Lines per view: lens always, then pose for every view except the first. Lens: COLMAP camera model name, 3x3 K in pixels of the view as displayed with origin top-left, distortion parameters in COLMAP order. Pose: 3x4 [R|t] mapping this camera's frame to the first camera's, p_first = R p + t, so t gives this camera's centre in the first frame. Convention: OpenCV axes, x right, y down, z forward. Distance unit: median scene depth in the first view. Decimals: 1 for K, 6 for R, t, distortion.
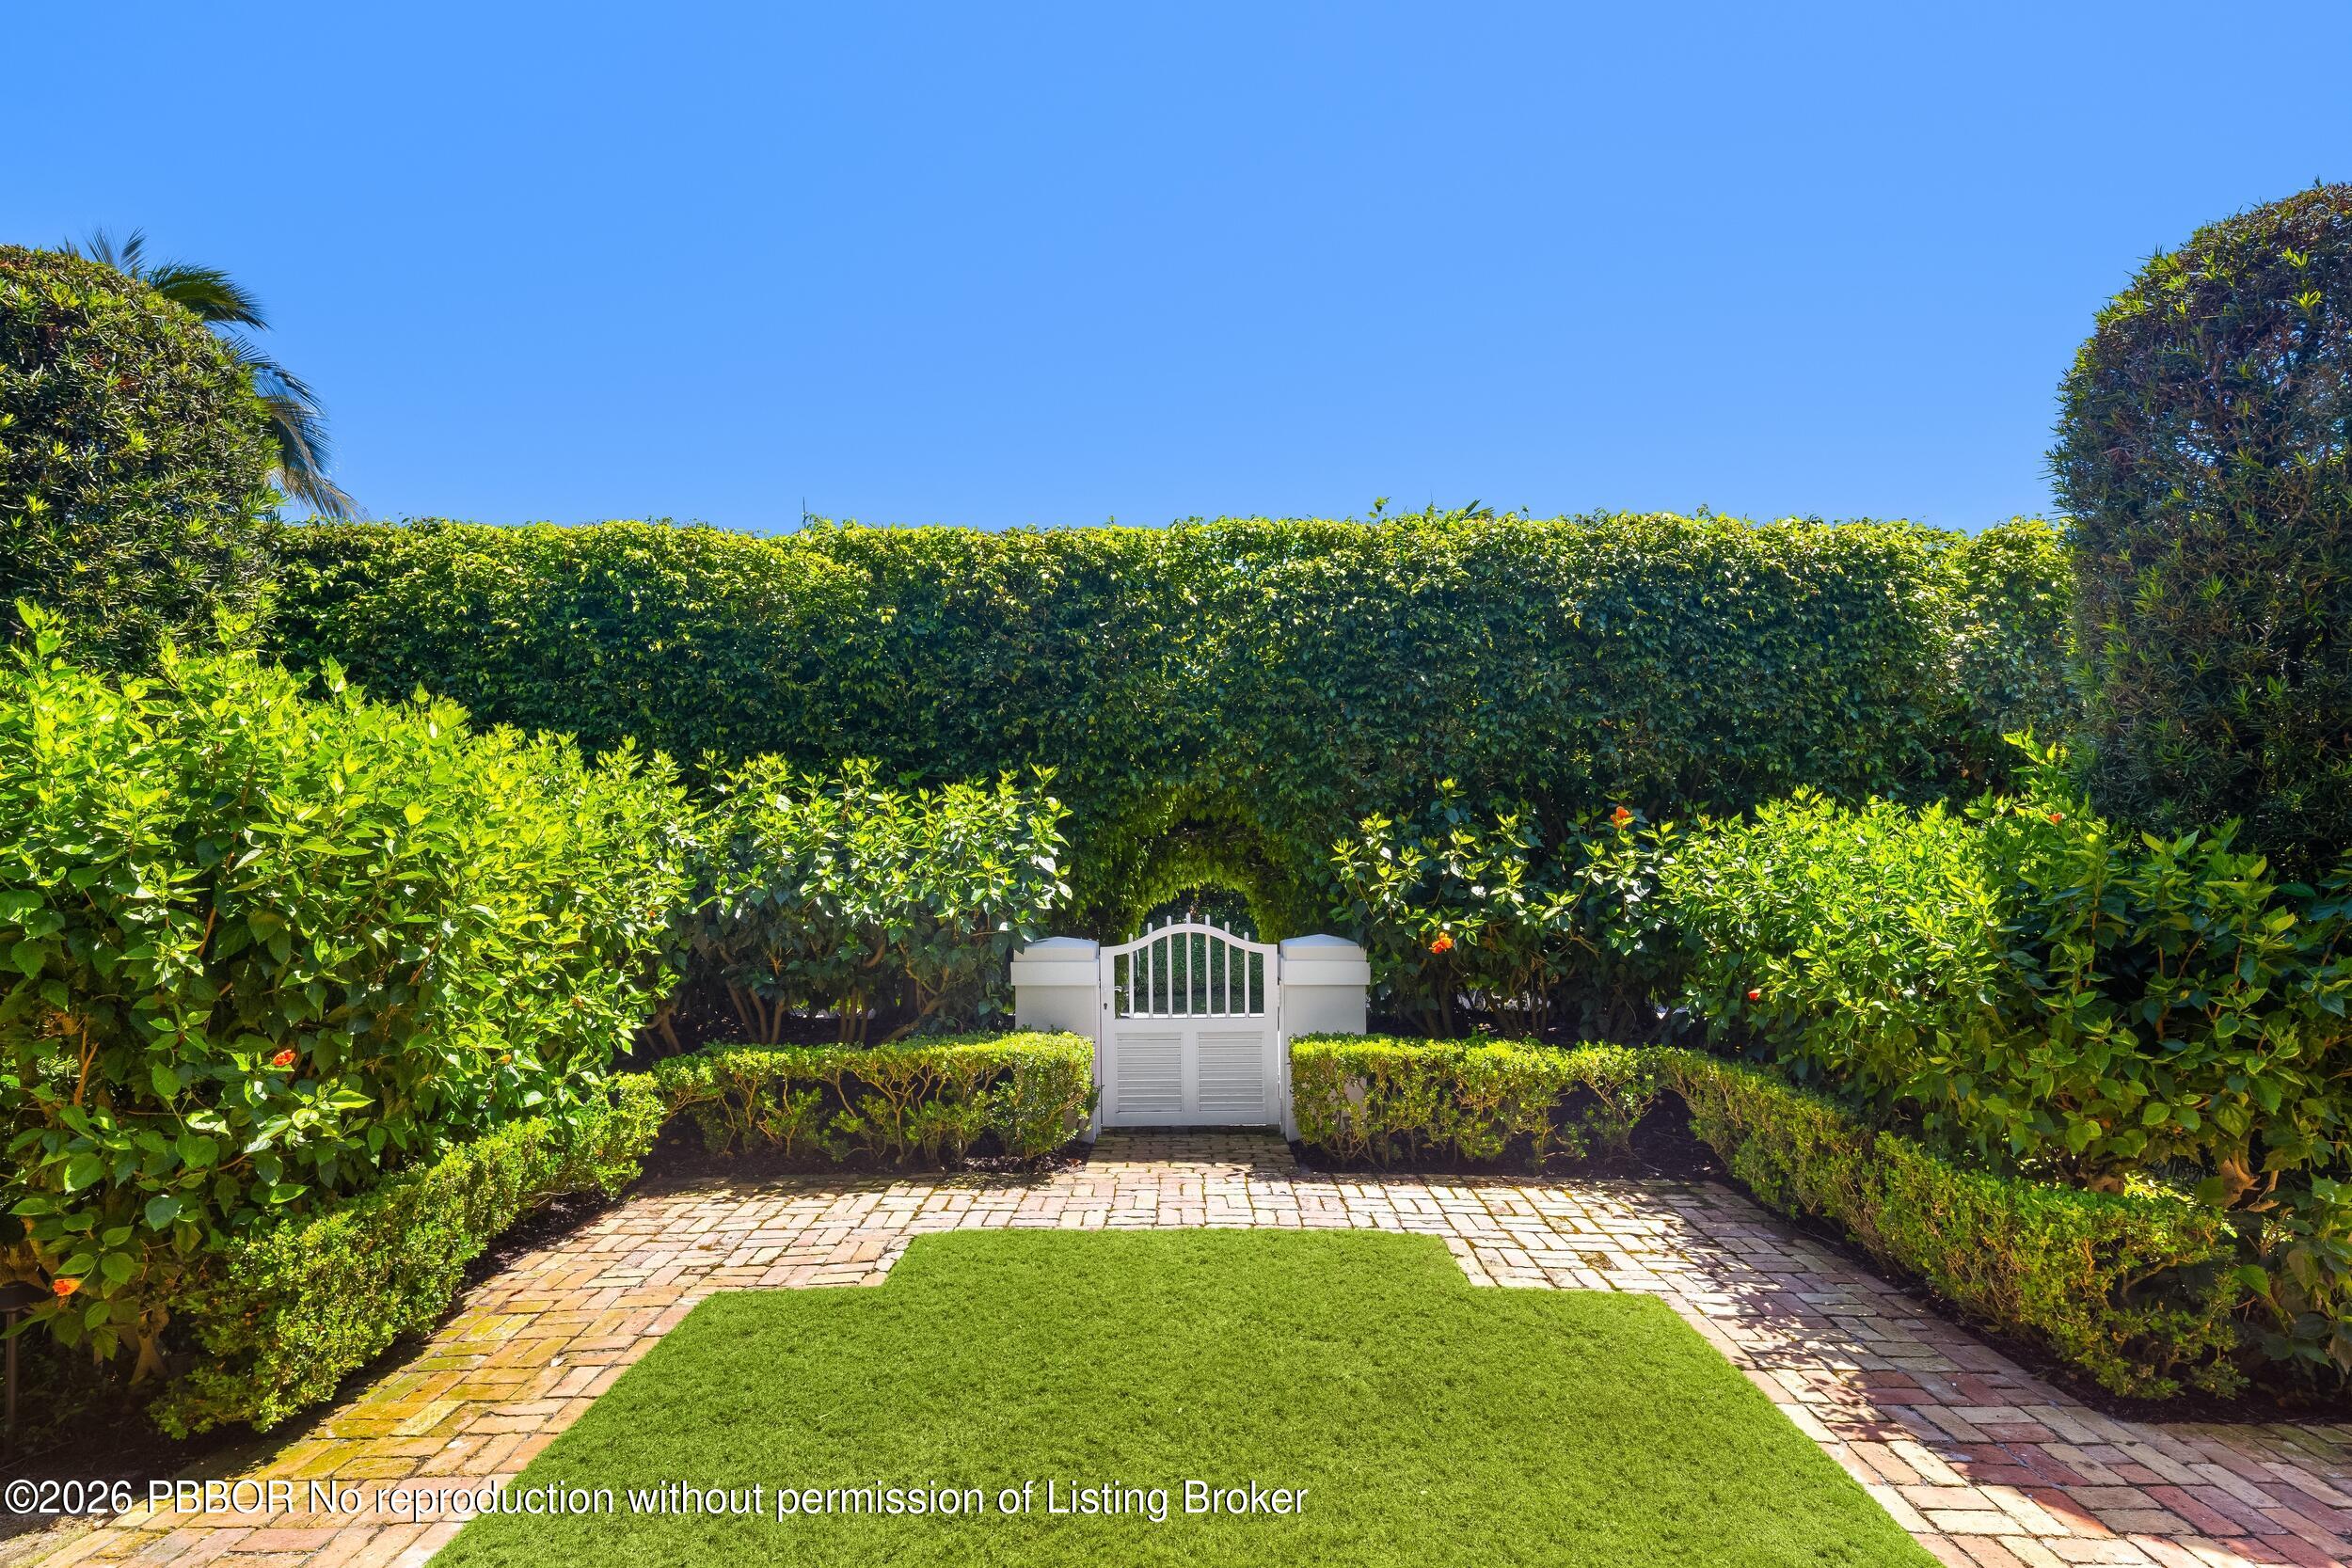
lens RADIAL K [[1147.5, 0, 1176.0], [0, 1147.5, 881.0], [0, 0, 1]] dist [0.001251, -0.000209]
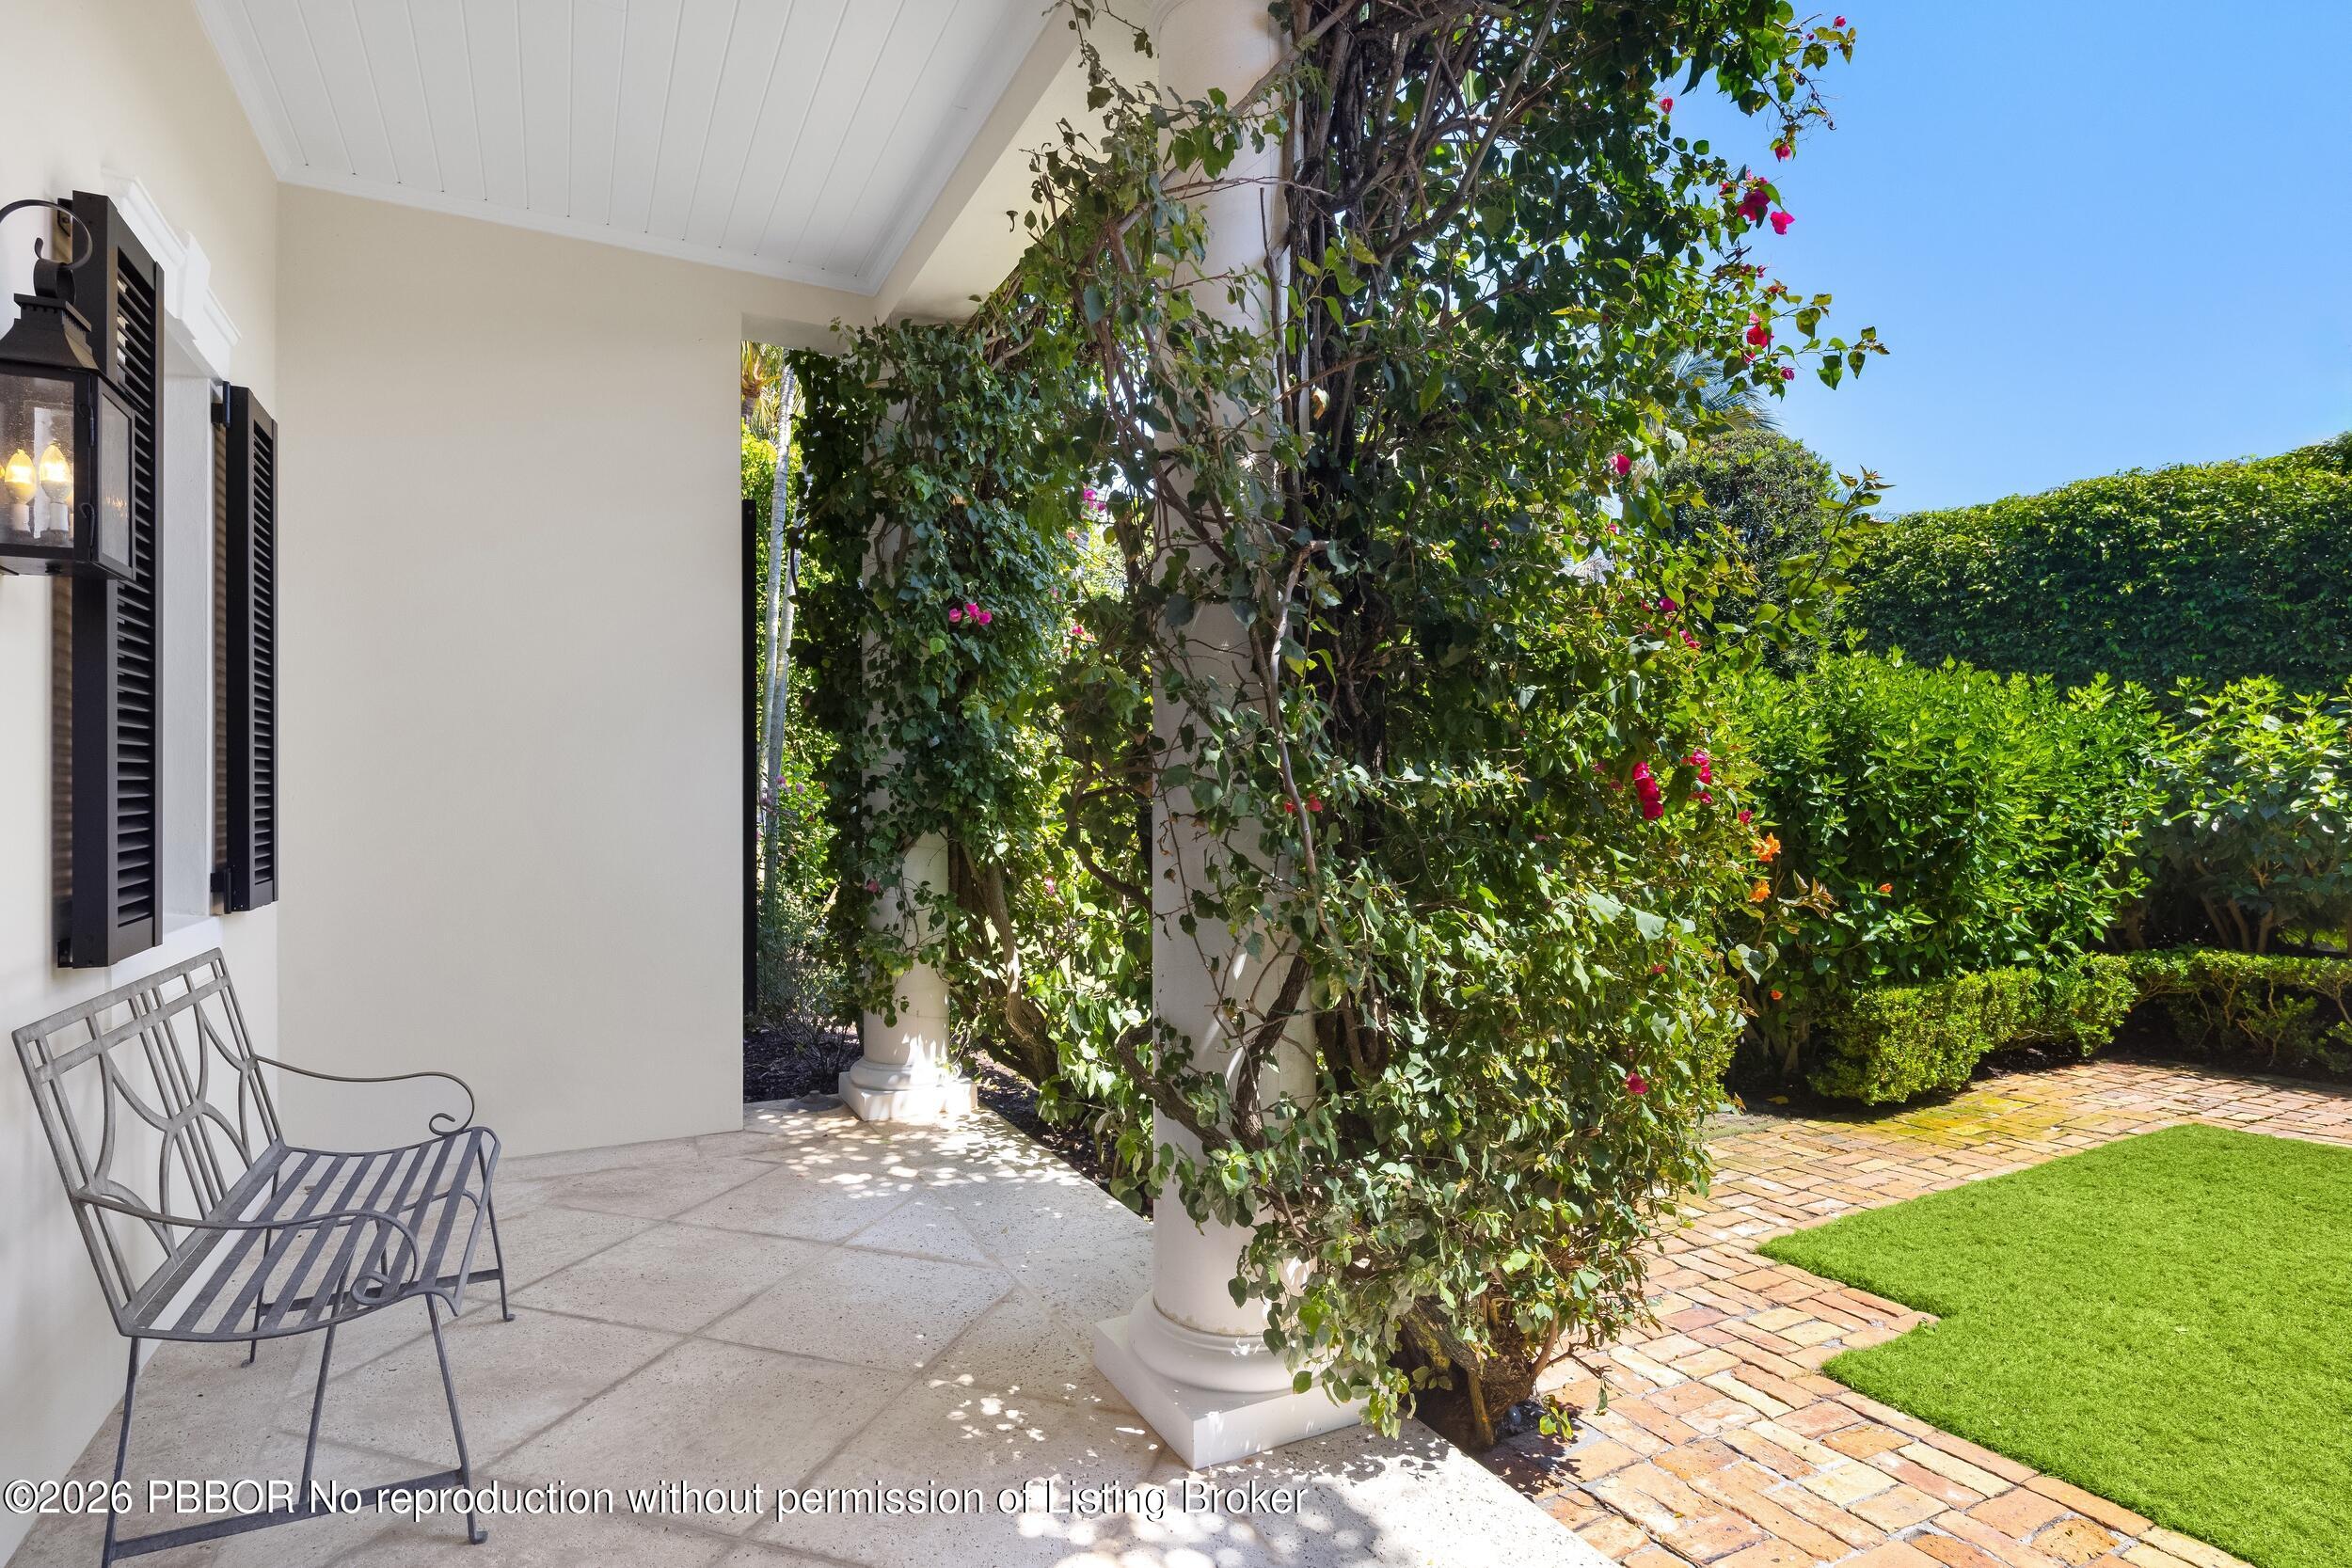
lens RADIAL K [[1166.5, 0, 1176.0], [0, 1166.5, 784.0], [0, 0, 1]] dist [0.024613, -0.013663]
pose [[0.468042, -0.002709, -0.883702, 0.155964], [-0.020188, 0.999702, -0.013757, 0.025010], [0.883476, 0.024279, 0.467847, -0.425334]]
